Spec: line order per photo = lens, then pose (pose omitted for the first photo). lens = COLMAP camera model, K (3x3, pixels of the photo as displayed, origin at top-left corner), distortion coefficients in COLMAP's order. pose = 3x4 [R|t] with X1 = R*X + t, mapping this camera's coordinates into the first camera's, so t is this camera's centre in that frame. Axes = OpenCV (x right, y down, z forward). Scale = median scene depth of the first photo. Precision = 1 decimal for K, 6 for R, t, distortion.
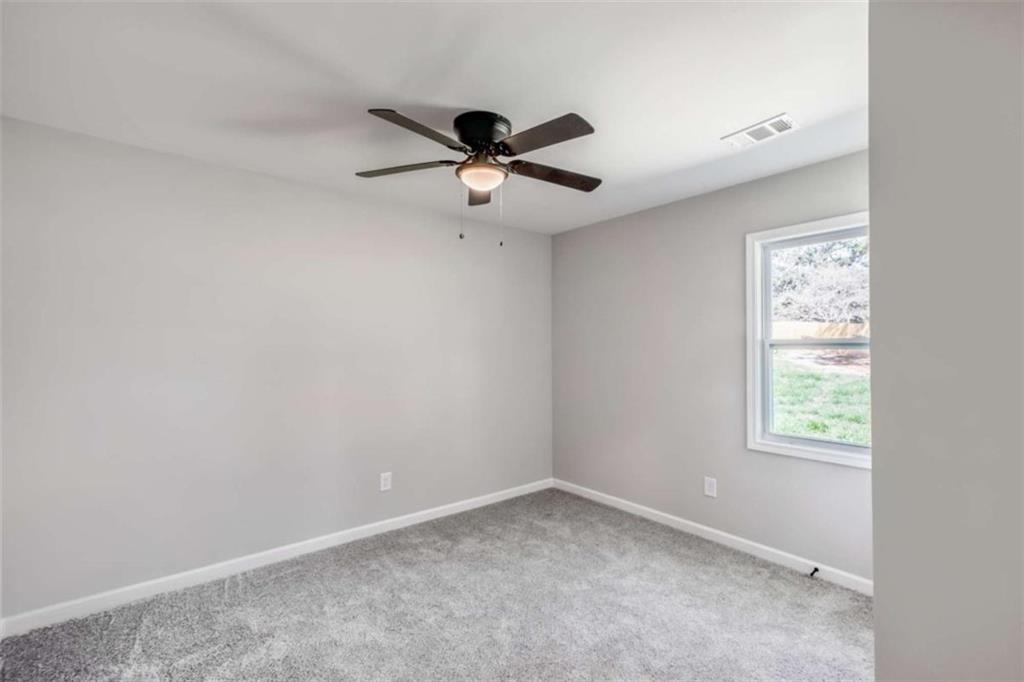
lens RADIAL K [[470.3, 0, 512.0], [0, 470.3, 341.0], [0, 0, 1]] dist [-0.046558, 0.010287]
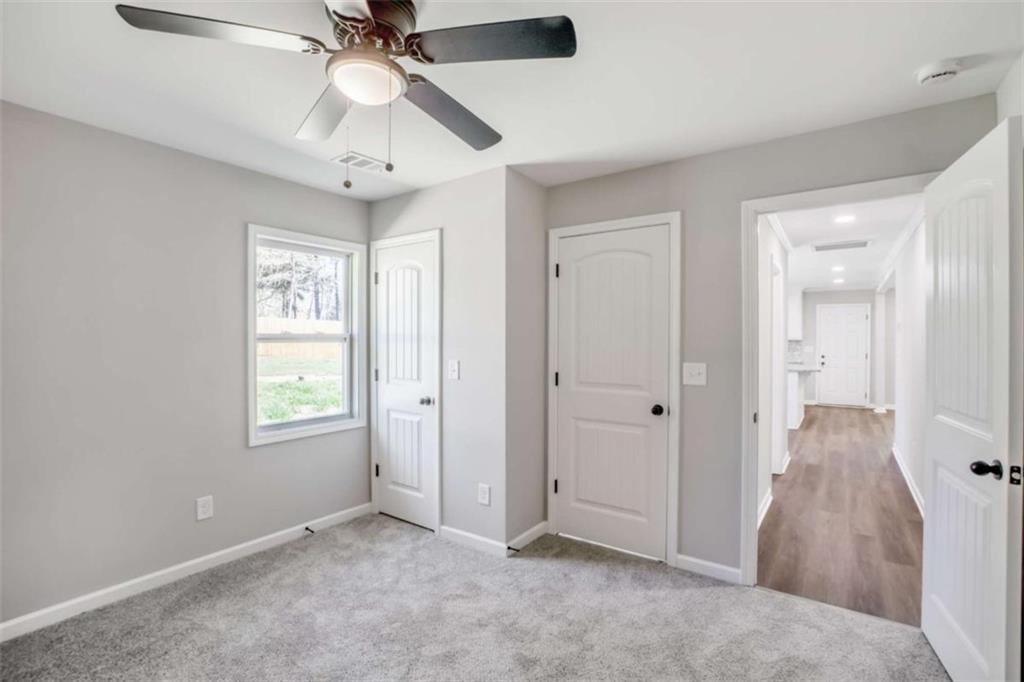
lens RADIAL K [[470.3, 0, 512.0], [0, 470.3, 341.0], [0, 0, 1]] dist [-0.046558, 0.010287]
pose [[-0.305901, 0.000370, 0.952063, -0.614566], [-0.006155, 0.999978, -0.002367, 0.011872], [-0.952043, -0.006584, -0.305892, 0.828626]]
